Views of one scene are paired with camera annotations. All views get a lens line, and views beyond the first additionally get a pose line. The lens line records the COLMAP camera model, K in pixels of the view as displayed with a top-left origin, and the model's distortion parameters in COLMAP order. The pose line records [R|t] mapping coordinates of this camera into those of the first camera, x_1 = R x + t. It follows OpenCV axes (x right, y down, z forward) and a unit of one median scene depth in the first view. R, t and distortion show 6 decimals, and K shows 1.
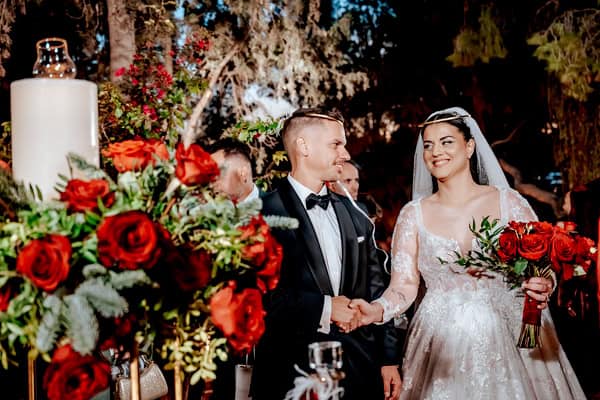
lens RADIAL K [[1489.9, 0, 300.0], [0, 1489.9, 199.9], [0, 0, 1]] dist [-0.119909, 0.000000]
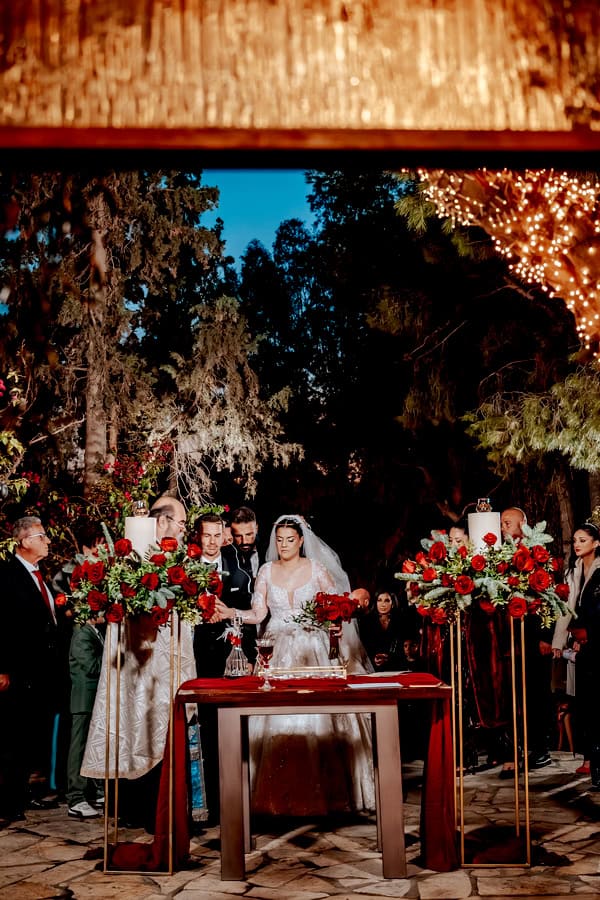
lens RADIAL K [[2234.9, 0, 300.0], [0, 2234.9, 449.6], [0, 0, 1]] dist [-0.119909, 0.000000]
pose [[0.998678, 0.044216, 0.026212, 0.001915], [-0.042854, 0.997808, -0.050417, -0.001887], [-0.028384, 0.049227, 0.998384, -0.581688]]
